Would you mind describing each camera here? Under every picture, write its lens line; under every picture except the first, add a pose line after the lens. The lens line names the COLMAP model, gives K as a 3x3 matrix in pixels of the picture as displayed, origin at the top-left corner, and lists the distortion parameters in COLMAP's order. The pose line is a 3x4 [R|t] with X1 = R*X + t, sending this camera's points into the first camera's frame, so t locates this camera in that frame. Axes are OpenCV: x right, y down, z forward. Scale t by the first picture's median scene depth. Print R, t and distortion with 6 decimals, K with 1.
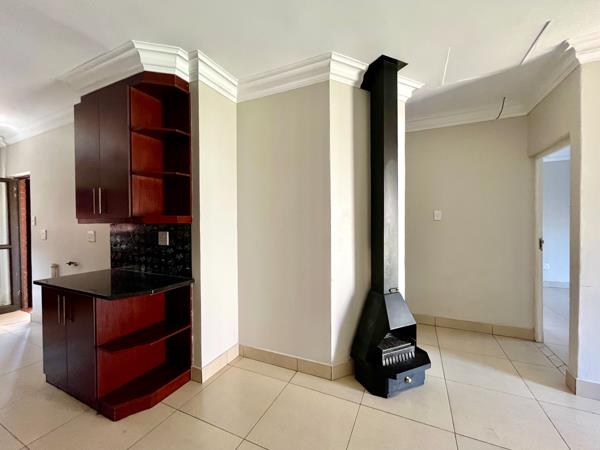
lens RADIAL K [[245.0, 0, 301.1], [0, 245.0, 223.9], [0, 0, 1]] dist [-0.001825, -0.000224]
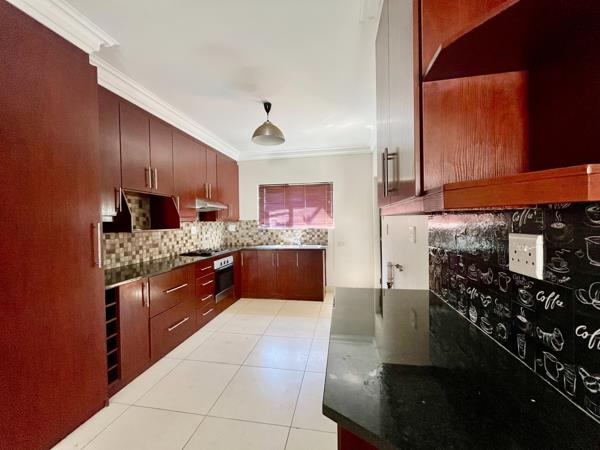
lens RADIAL K [[245.0, 0, 300.0], [0, 245.0, 224.5], [0, 0, 1]] dist [-0.001825, -0.000224]
pose [[0.261733, 0.013065, -0.965052, -0.320705], [0.003110, 0.999892, 0.014380, 0.012658], [0.965135, -0.006765, 0.261664, 0.616287]]
